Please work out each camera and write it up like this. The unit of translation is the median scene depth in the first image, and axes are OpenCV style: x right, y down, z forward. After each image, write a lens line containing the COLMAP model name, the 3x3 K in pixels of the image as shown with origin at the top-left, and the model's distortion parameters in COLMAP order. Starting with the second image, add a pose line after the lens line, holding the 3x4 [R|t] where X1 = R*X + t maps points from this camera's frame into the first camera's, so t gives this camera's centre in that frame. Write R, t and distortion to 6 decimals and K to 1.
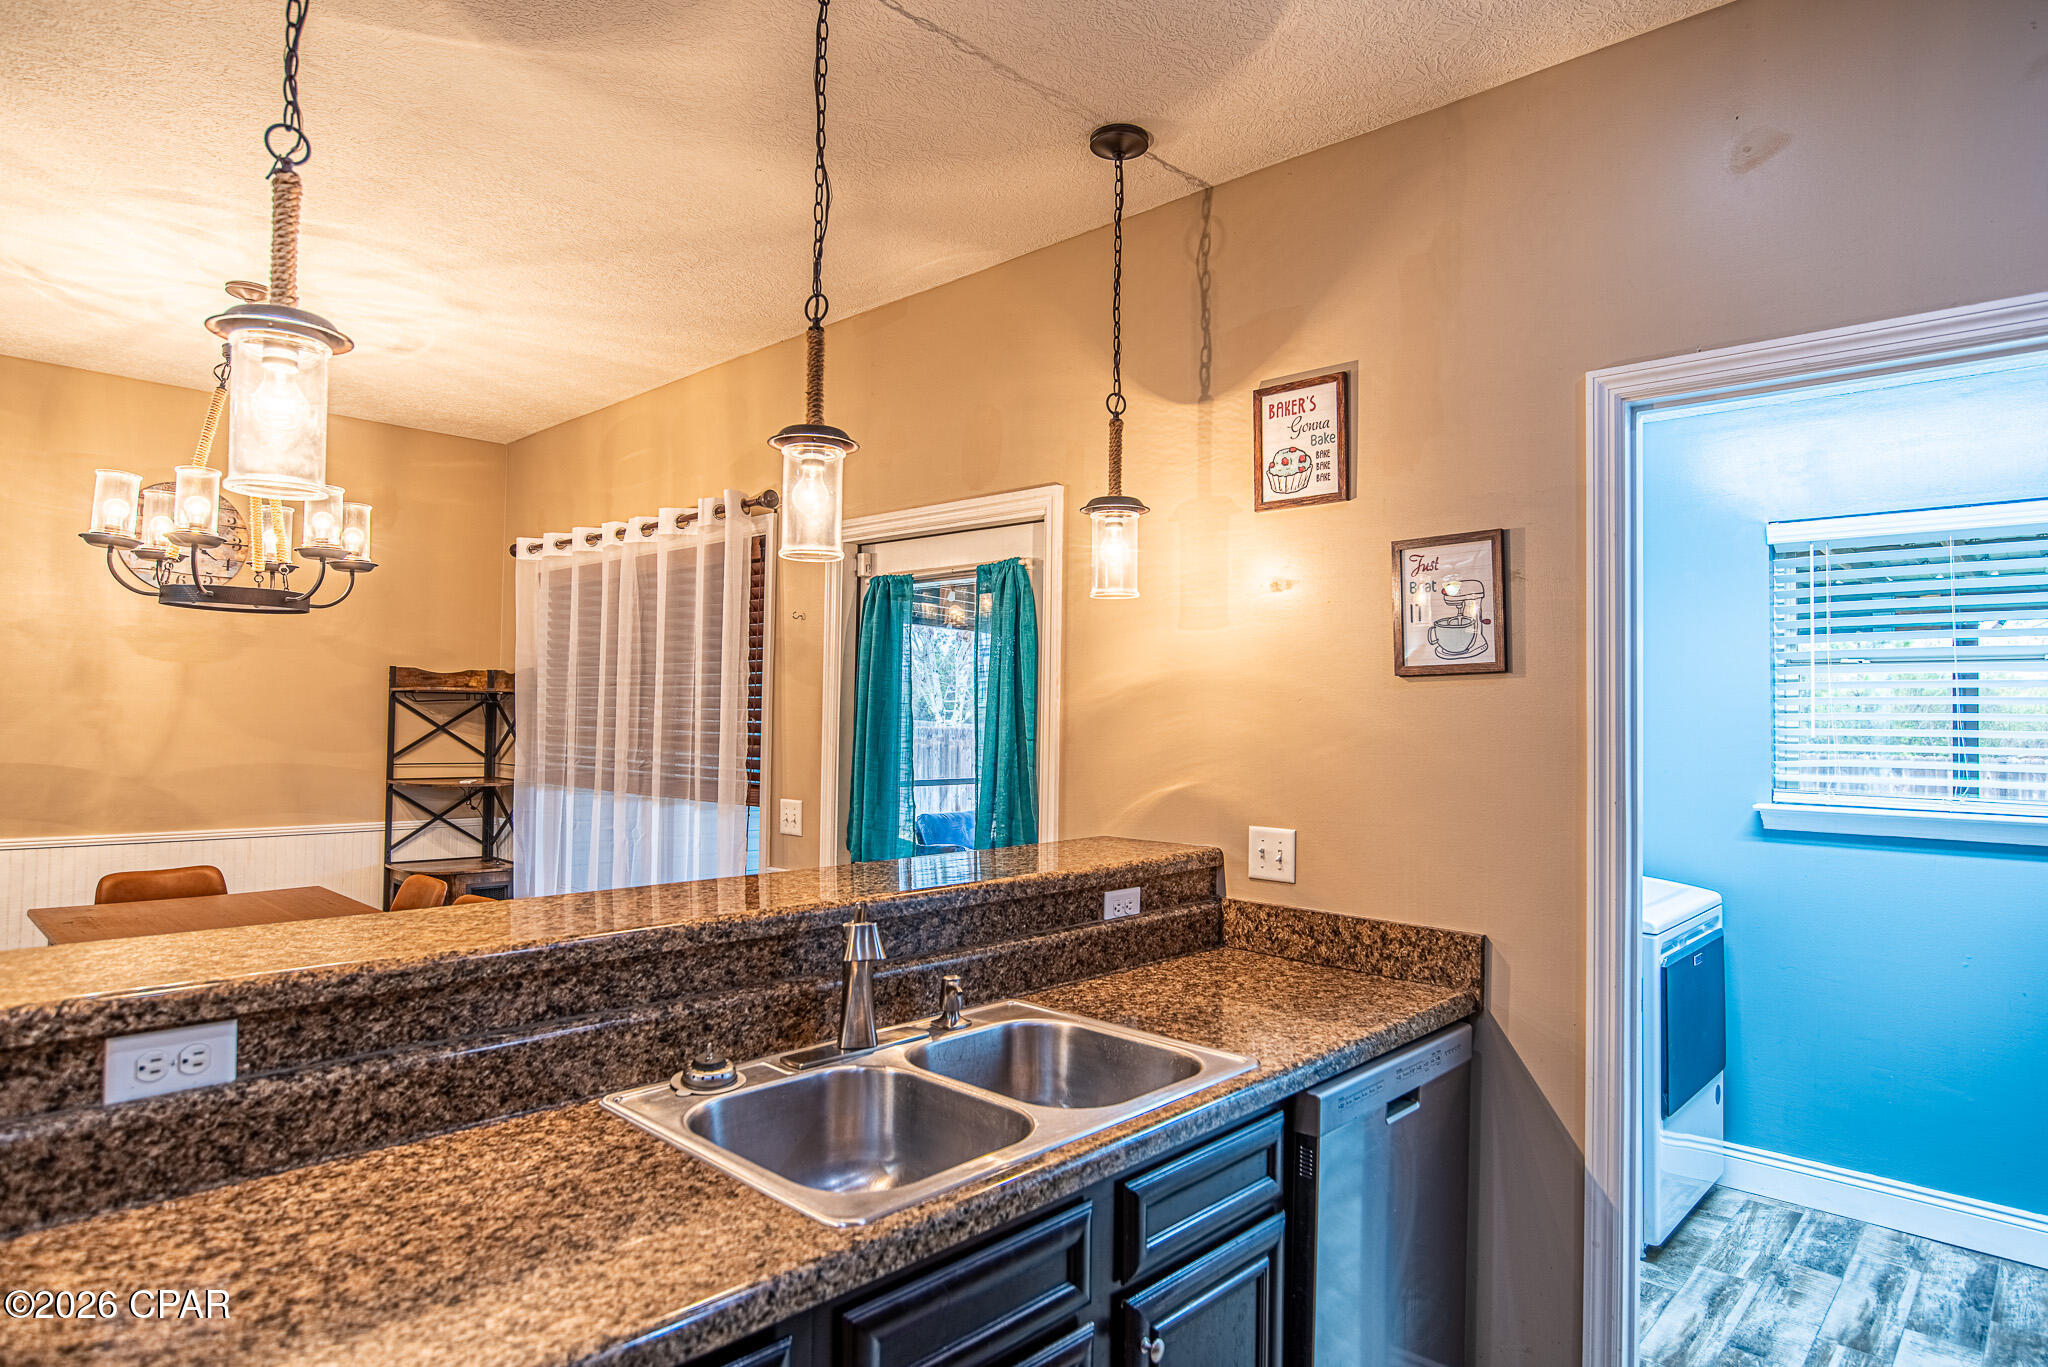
lens RADIAL K [[1153.0, 0, 1015.7], [0, 1153.0, 677.2], [0, 0, 1]] dist [-0.027025, 0.010796]
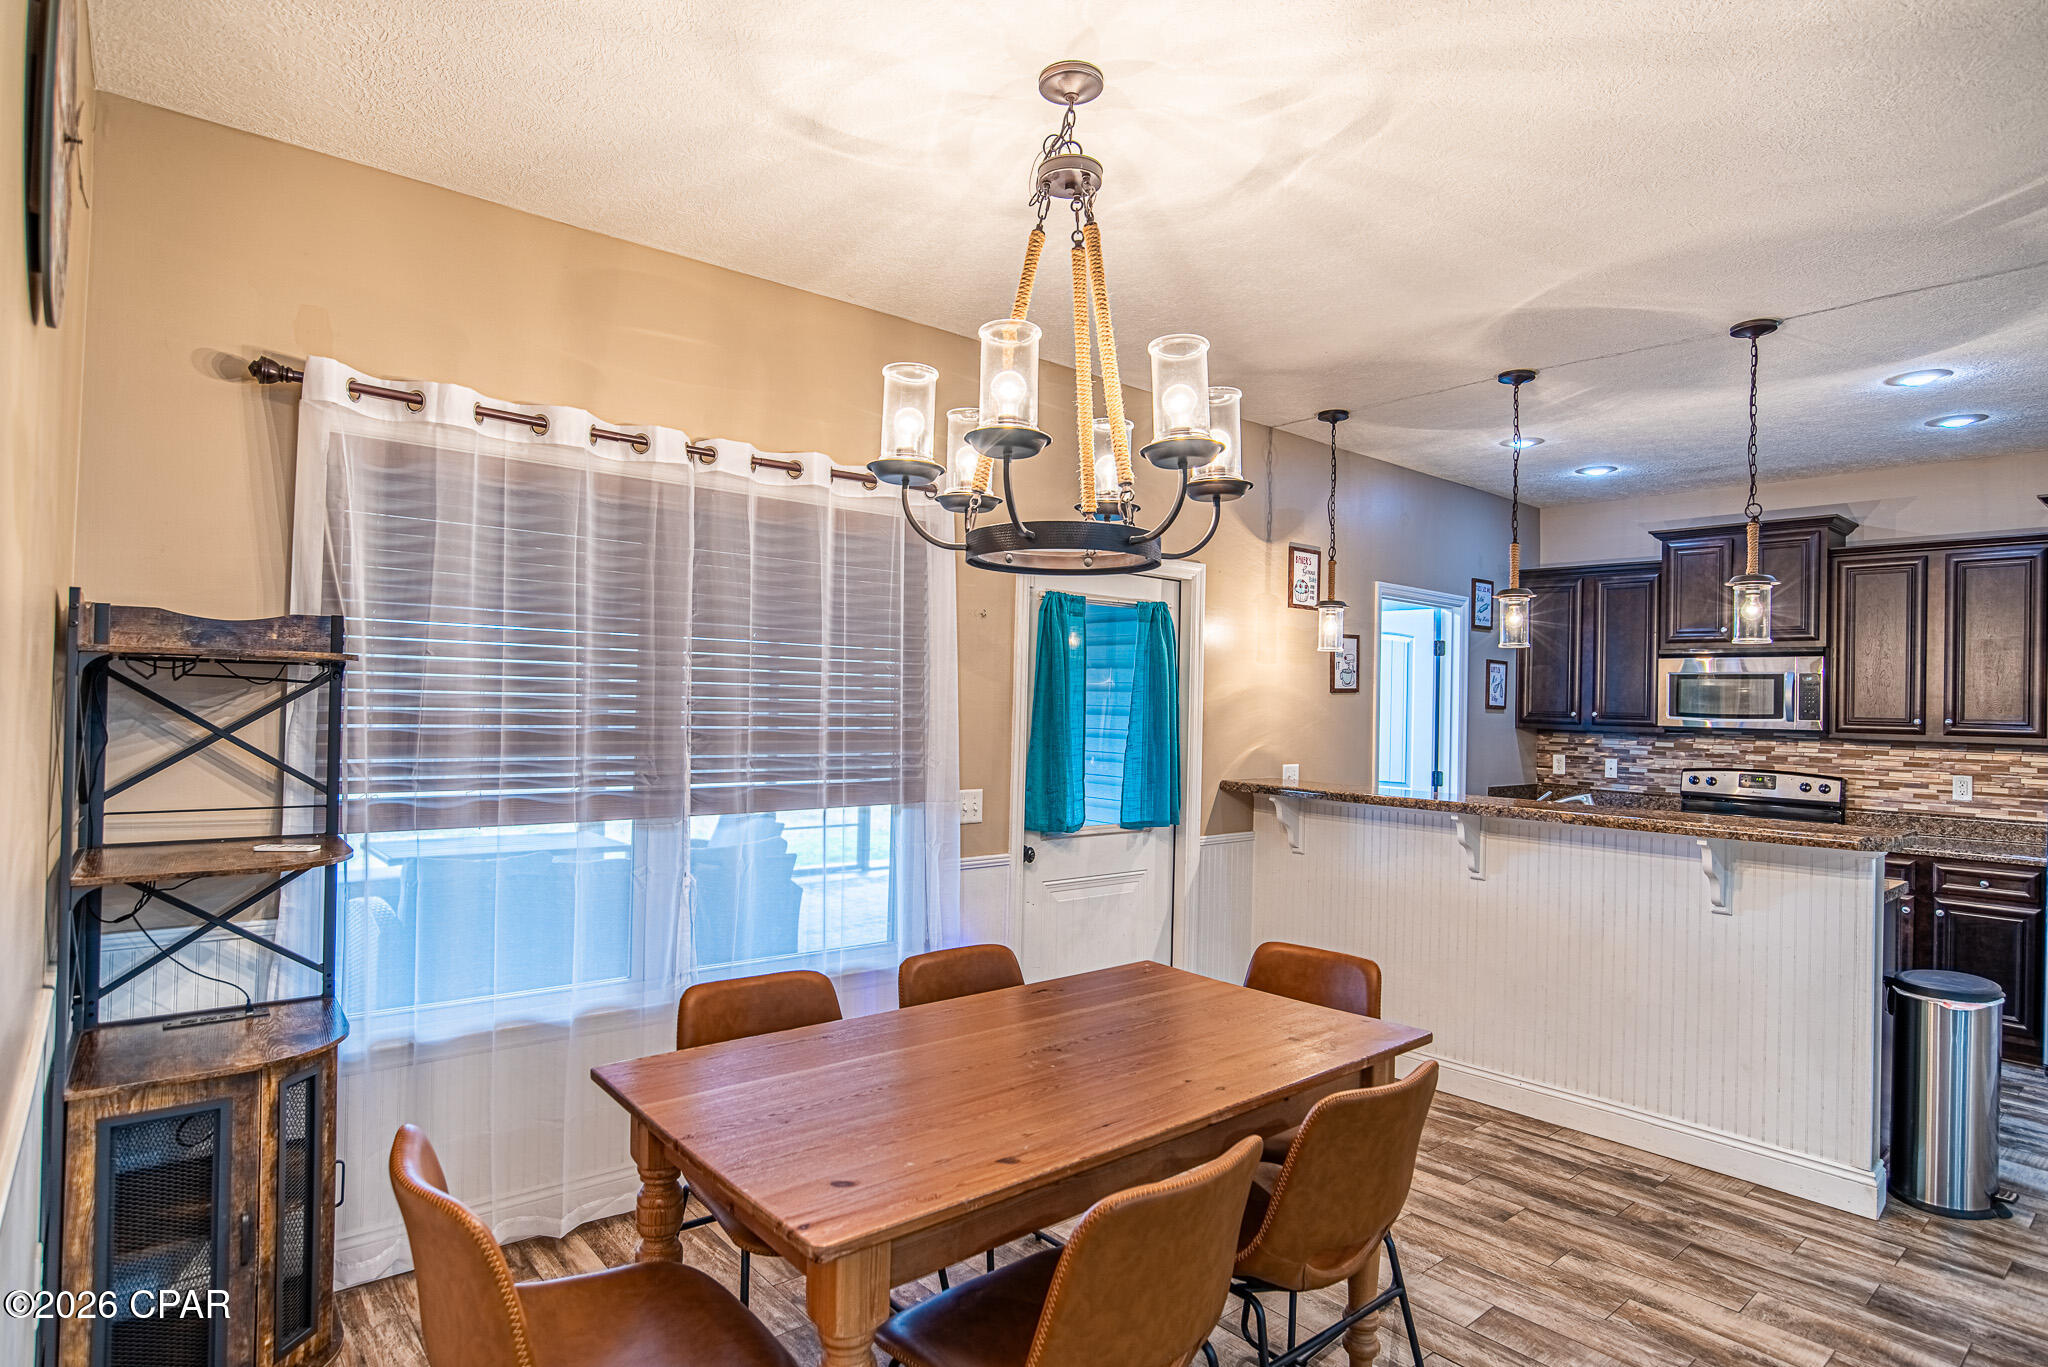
lens RADIAL K [[1077.3, 0, 1025.7], [0, 1077.3, 683.7], [0, 0, 1]] dist [-0.028898, 0.010310]
pose [[0.112482, 0.004427, 0.993644, -1.732048], [-0.053332, 0.998576, 0.001588, 0.010017], [-0.992222, -0.053171, 0.112558, 1.263177]]
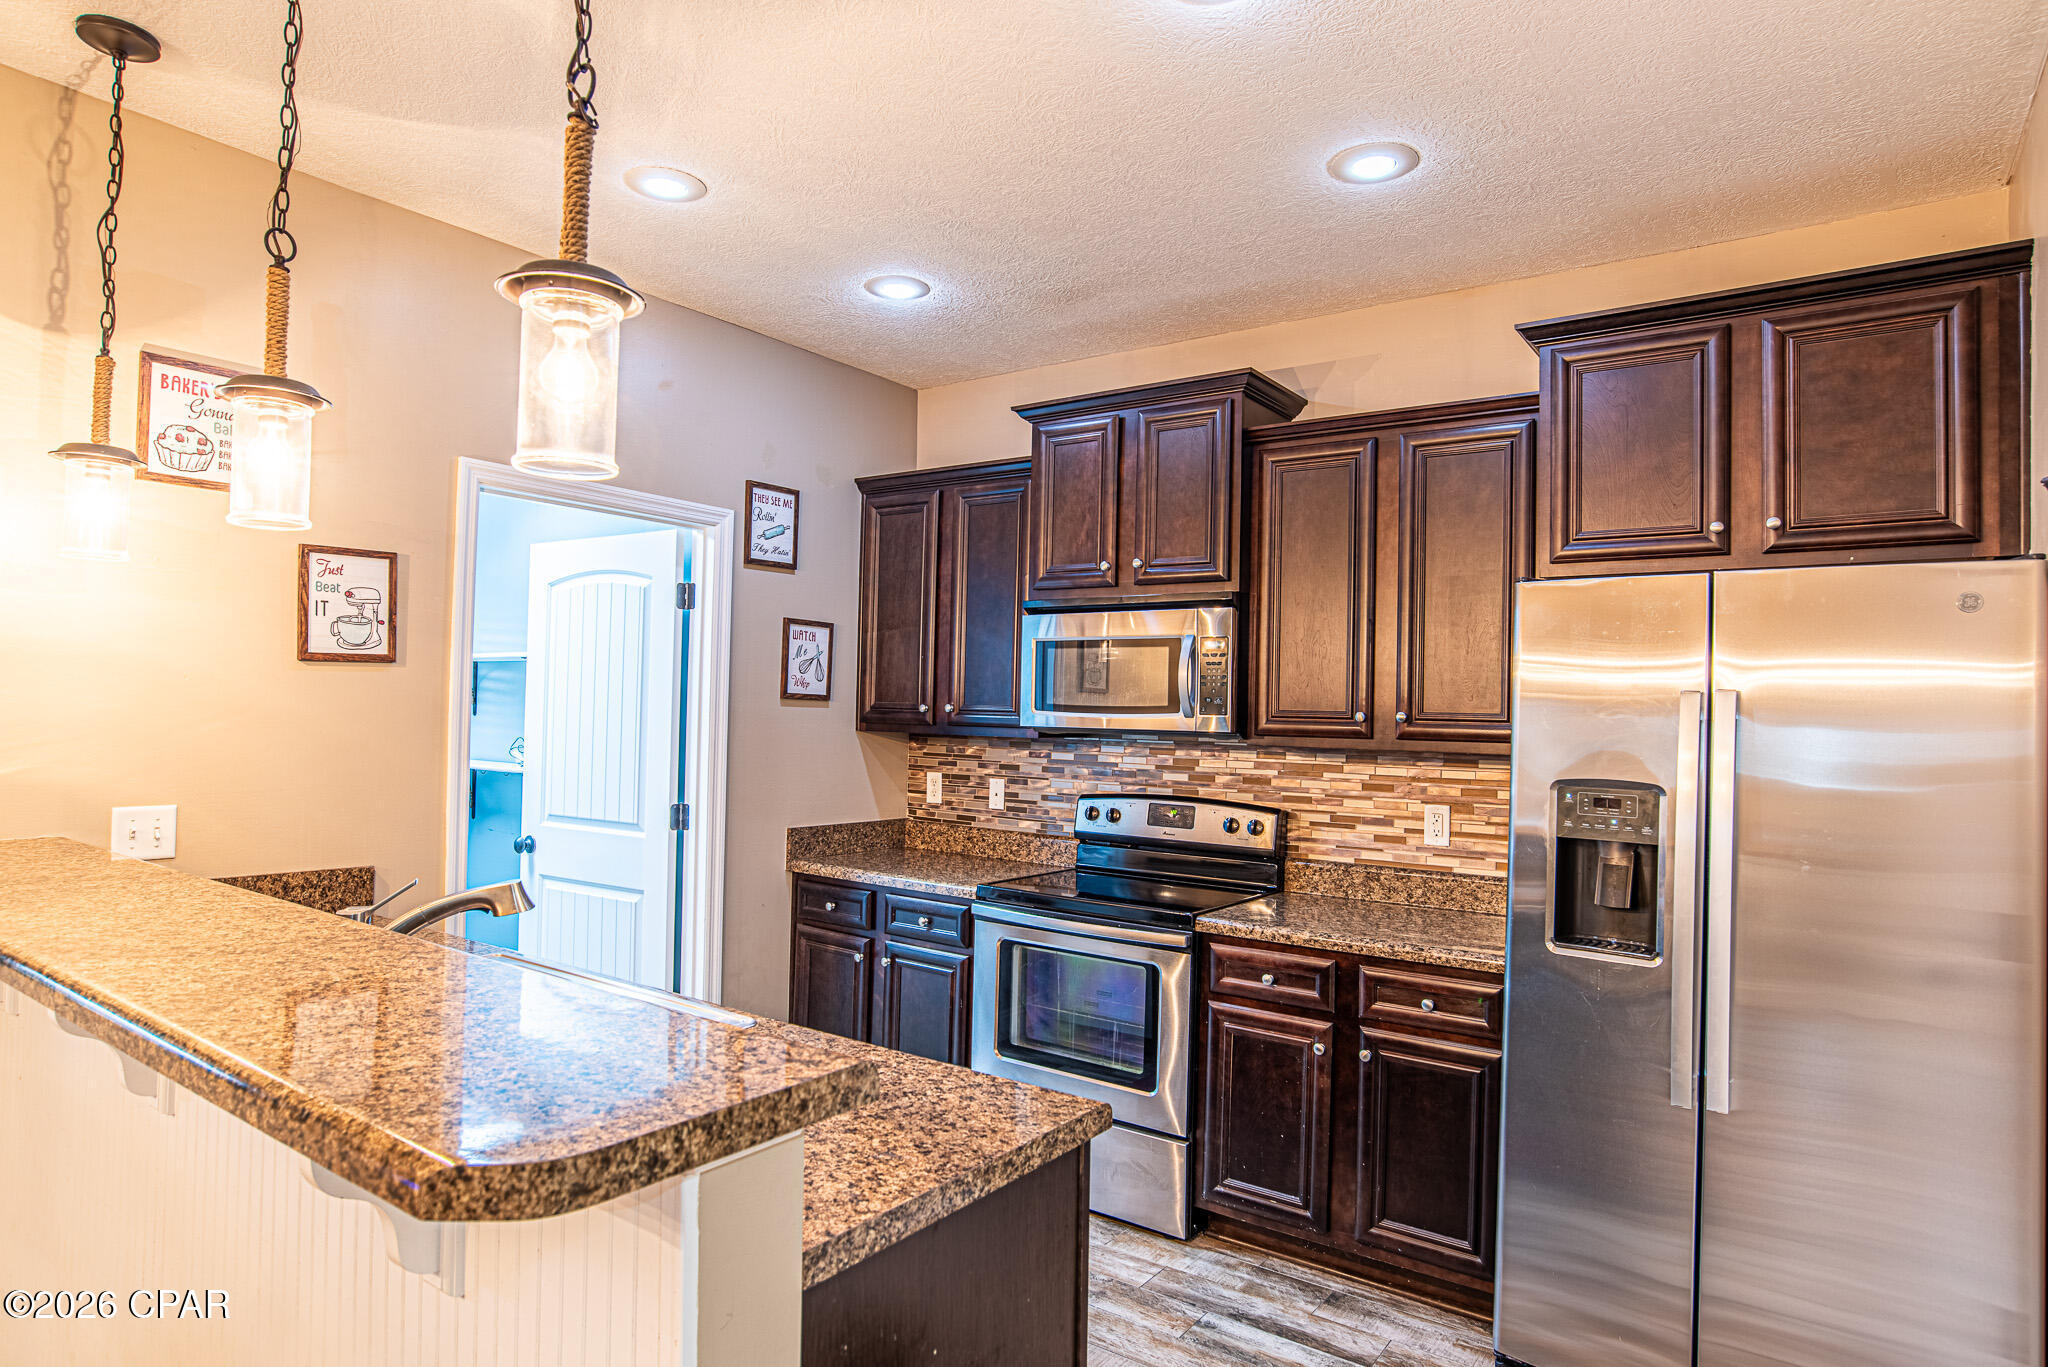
lens RADIAL K [[1153.0, 0, 1003.8], [0, 1153.0, 683.5], [0, 0, 1]] dist [-0.027025, 0.010796]
pose [[-0.109171, 0.008333, 0.993988, -0.823811], [-0.055866, 0.998333, -0.014505, -0.000450], [-0.992452, -0.057114, -0.108523, 0.387015]]
